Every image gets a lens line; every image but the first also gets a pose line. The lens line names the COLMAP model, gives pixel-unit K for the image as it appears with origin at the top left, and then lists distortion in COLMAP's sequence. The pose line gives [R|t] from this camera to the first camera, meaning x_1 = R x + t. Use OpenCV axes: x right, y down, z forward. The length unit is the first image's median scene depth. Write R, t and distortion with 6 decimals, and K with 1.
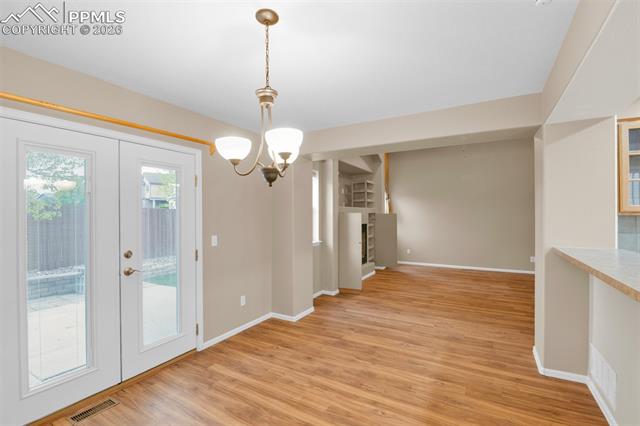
lens RADIAL K [[289.1, 0, 322.5], [0, 289.1, 213.9], [0, 0, 1]] dist [-0.011927, -0.001145]
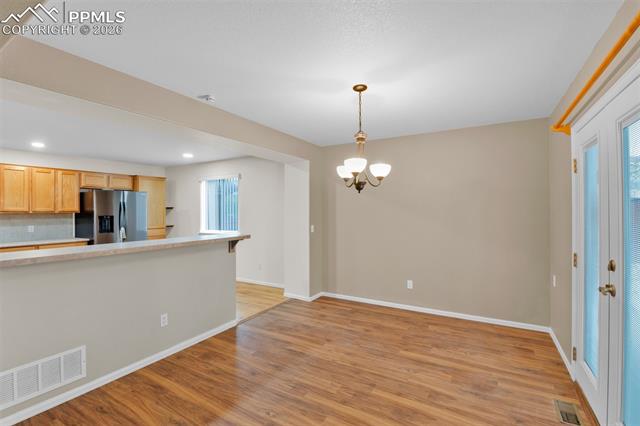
lens RADIAL K [[289.1, 0, 322.5], [0, 289.1, 213.9], [0, 0, 1]] dist [-0.011927, -0.001145]
pose [[-0.999943, 0.009248, 0.005266, 0.007880], [0.009272, 0.999947, 0.004478, 0.005760], [-0.005225, 0.004526, -0.999976, 1.265932]]
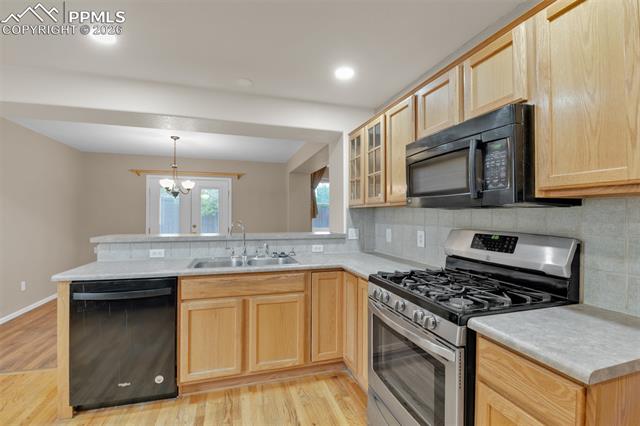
lens RADIAL K [[289.1, 0, 322.5], [0, 289.1, 213.9], [0, 0, 1]] dist [-0.011927, -0.001145]
pose [[0.725662, 0.004026, -0.688040, 1.344571], [-0.003537, 0.999991, 0.002121, 0.020783], [0.688042, 0.000894, 0.725670, -0.021233]]
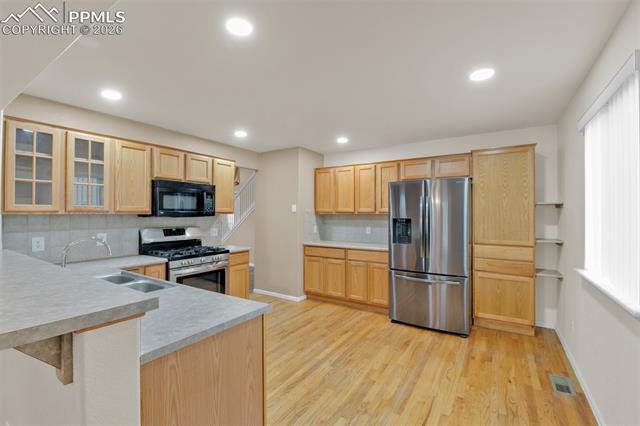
lens RADIAL K [[279.8, 0, 320.0], [0, 279.8, 213.0], [0, 0, 1]] dist [-0.014009, -0.000508]
pose [[0.060980, 0.007229, 0.998113, 0.131123], [-0.005457, 0.999961, -0.006909, 0.000109], [-0.998124, -0.005025, 0.061017, -0.090496]]
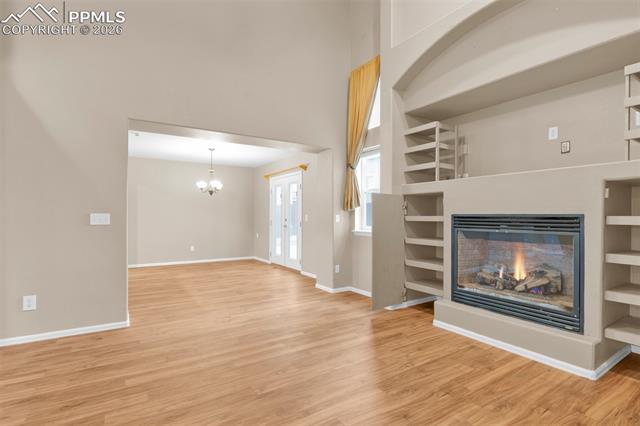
lens RADIAL K [[314.8, 0, 322.2], [0, 314.8, 215.9], [0, 0, 1]] dist [-0.003945, -0.001125]
pose [[-0.457671, 0.005996, -0.889101, 1.313314], [0.004150, 0.999981, 0.004608, 0.070938], [0.889112, -0.001581, -0.457687, 1.972557]]
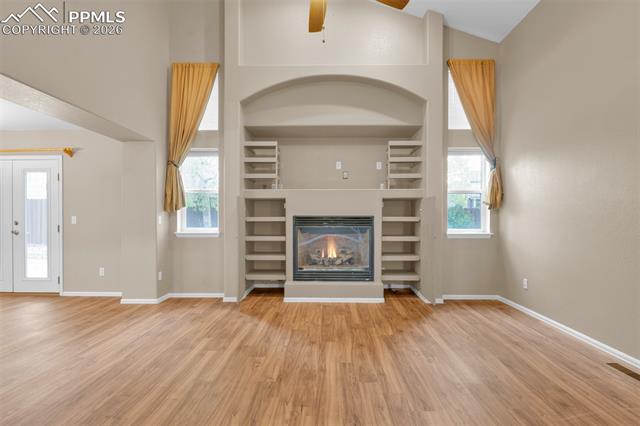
lens RADIAL K [[314.8, 0, 322.2], [0, 314.8, 215.9], [0, 0, 1]] dist [-0.003945, -0.001125]
pose [[0.479059, 0.002537, -0.877779, 1.470064], [0.000428, 0.999995, 0.003124, 0.069099], [0.877782, -0.001872, 0.479056, 1.307232]]
